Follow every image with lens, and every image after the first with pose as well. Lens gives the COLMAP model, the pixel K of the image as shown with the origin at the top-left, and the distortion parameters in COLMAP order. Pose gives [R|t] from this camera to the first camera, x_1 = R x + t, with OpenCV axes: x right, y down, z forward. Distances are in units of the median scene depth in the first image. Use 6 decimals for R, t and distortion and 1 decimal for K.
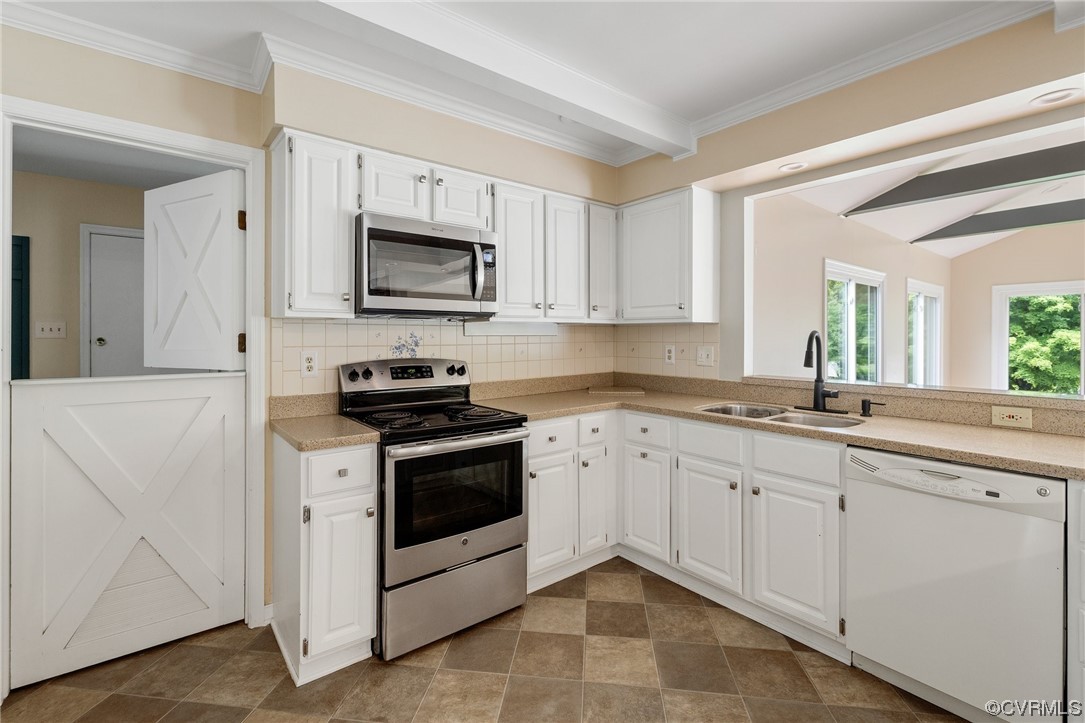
lens RADIAL K [[465.3, 0, 503.7], [0, 465.3, 335.6], [0, 0, 1]] dist [-0.003120, 0.000806]
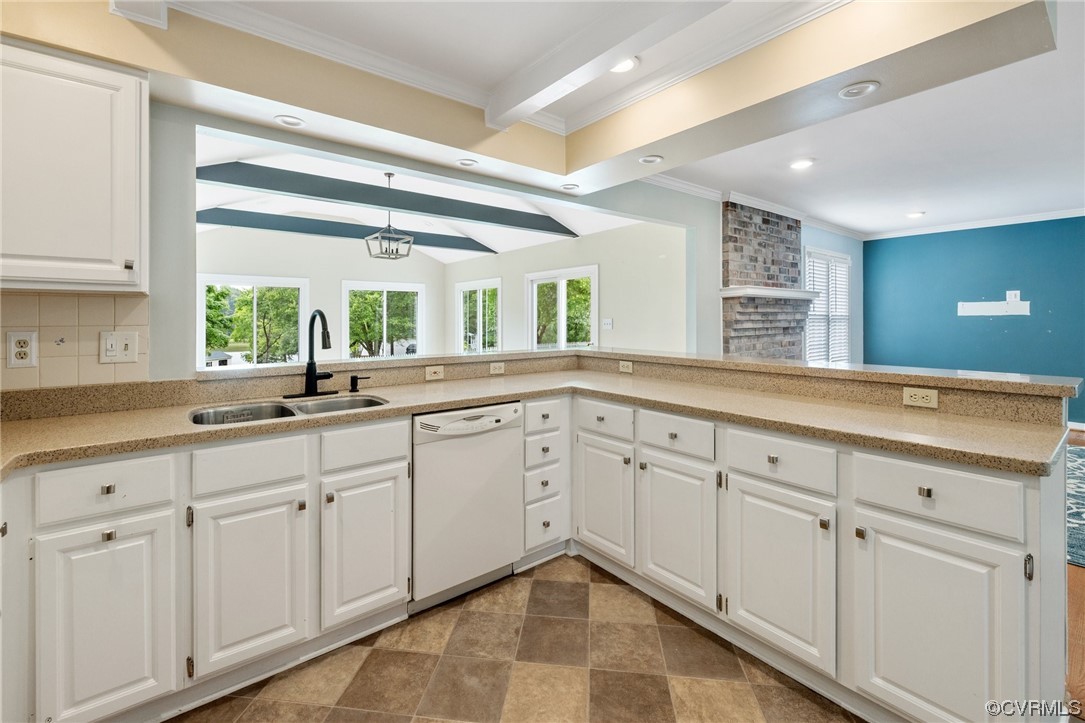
lens RADIAL K [[469.3, 0, 559.8], [0, 469.3, 318.4], [0, 0, 1]] dist [-0.005218, 0.001116]
pose [[-0.064045, 0.003163, 0.997942, -0.321461], [0.002398, 0.999993, -0.003016, 0.011444], [-0.997944, 0.002200, -0.064052, 0.614182]]
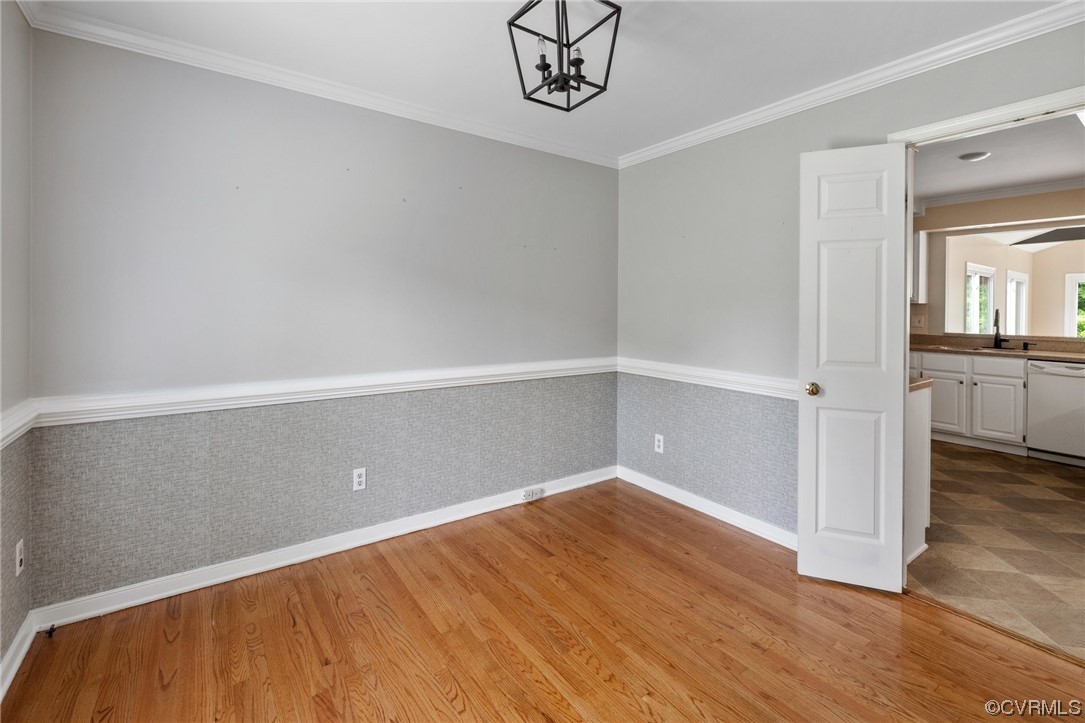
lens RADIAL K [[464.4, 0, 514.7], [0, 464.4, 306.1], [0, 0, 1]] dist [-0.002732, 0.000132]
pose [[0.999275, 0.008376, -0.037147, -1.451828], [-0.008368, 0.999965, 0.000371, -0.005837], [0.037149, -0.000060, 0.999310, -1.171397]]
